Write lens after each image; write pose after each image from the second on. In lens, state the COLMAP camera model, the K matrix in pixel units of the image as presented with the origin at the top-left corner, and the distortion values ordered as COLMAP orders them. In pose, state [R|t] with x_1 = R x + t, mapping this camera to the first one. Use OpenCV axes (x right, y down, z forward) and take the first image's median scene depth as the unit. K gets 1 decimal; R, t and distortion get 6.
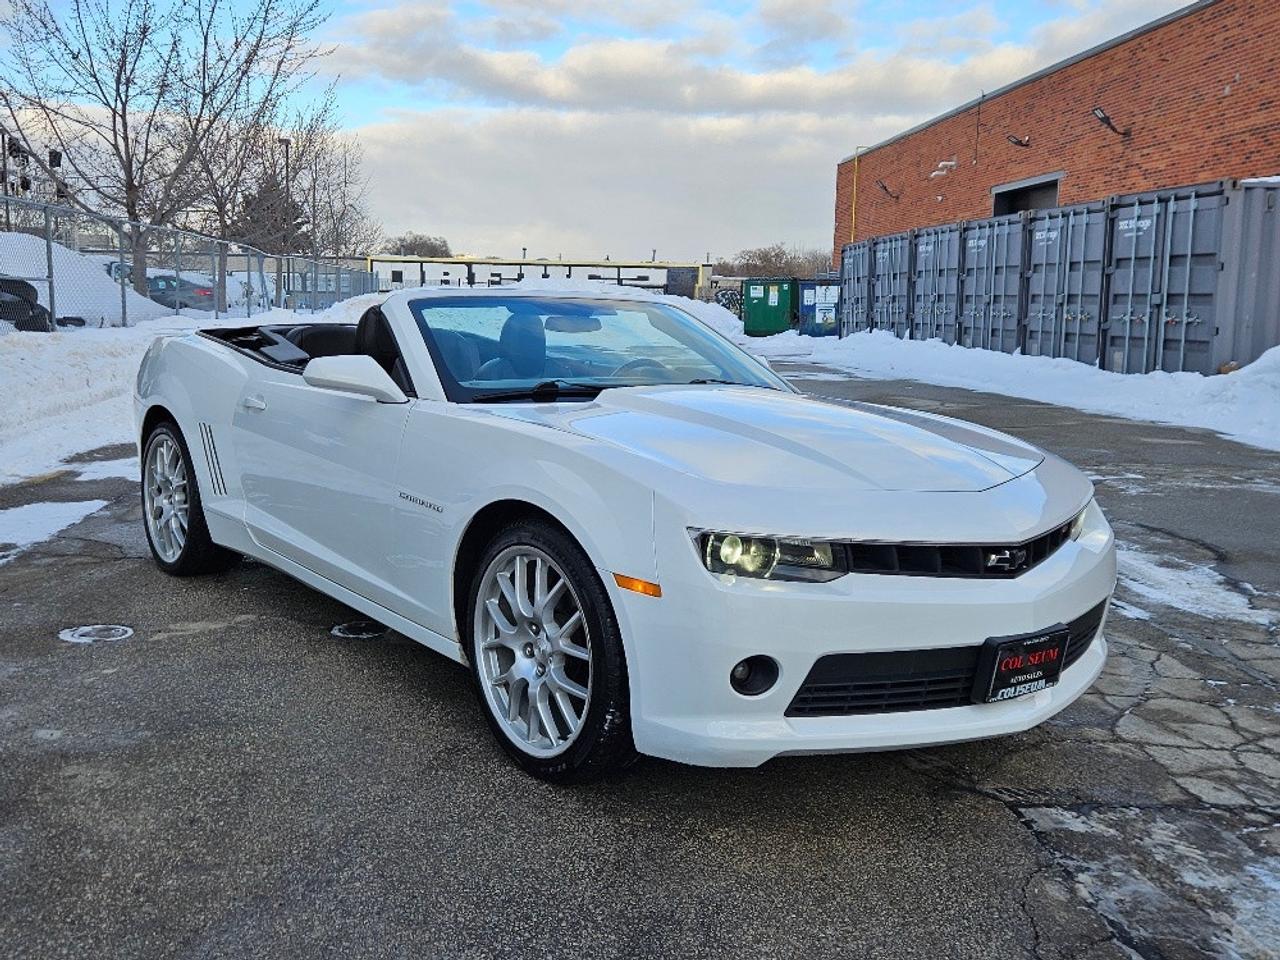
lens RADIAL K [[1264.0, 0, 613.1], [0, 1264.0, 478.7], [0, 0, 1]] dist [0.054298, -0.027203]
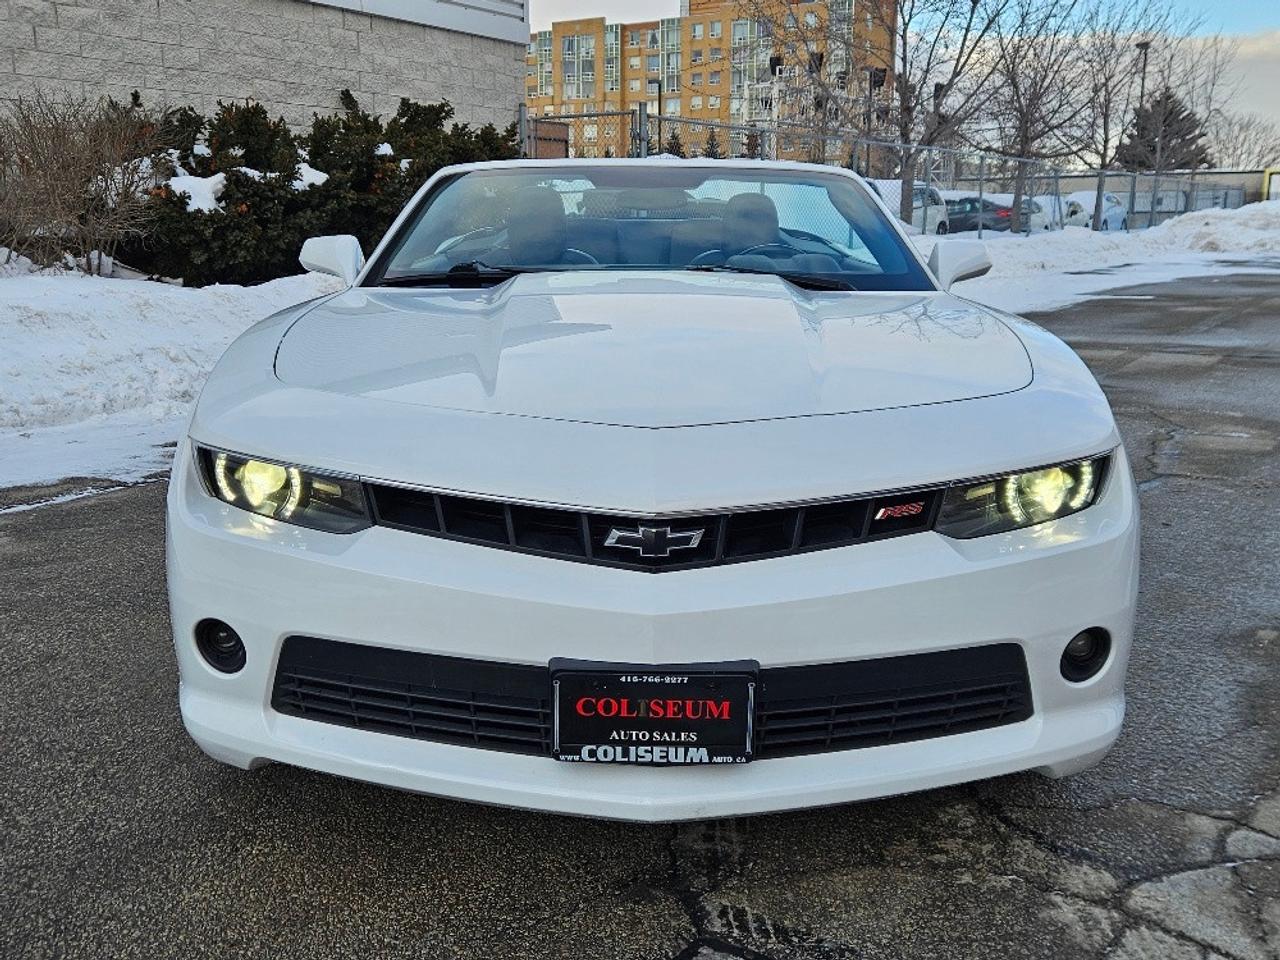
lens RADIAL K [[1264.0, 0, 613.1], [0, 1264.0, 478.7], [0, 0, 1]] dist [0.054298, -0.027203]
pose [[0.784587, 0.101832, -0.611599, 0.396028], [-0.067700, 0.994593, 0.078752, -0.007474], [0.616311, -0.020383, 0.787239, 0.305890]]
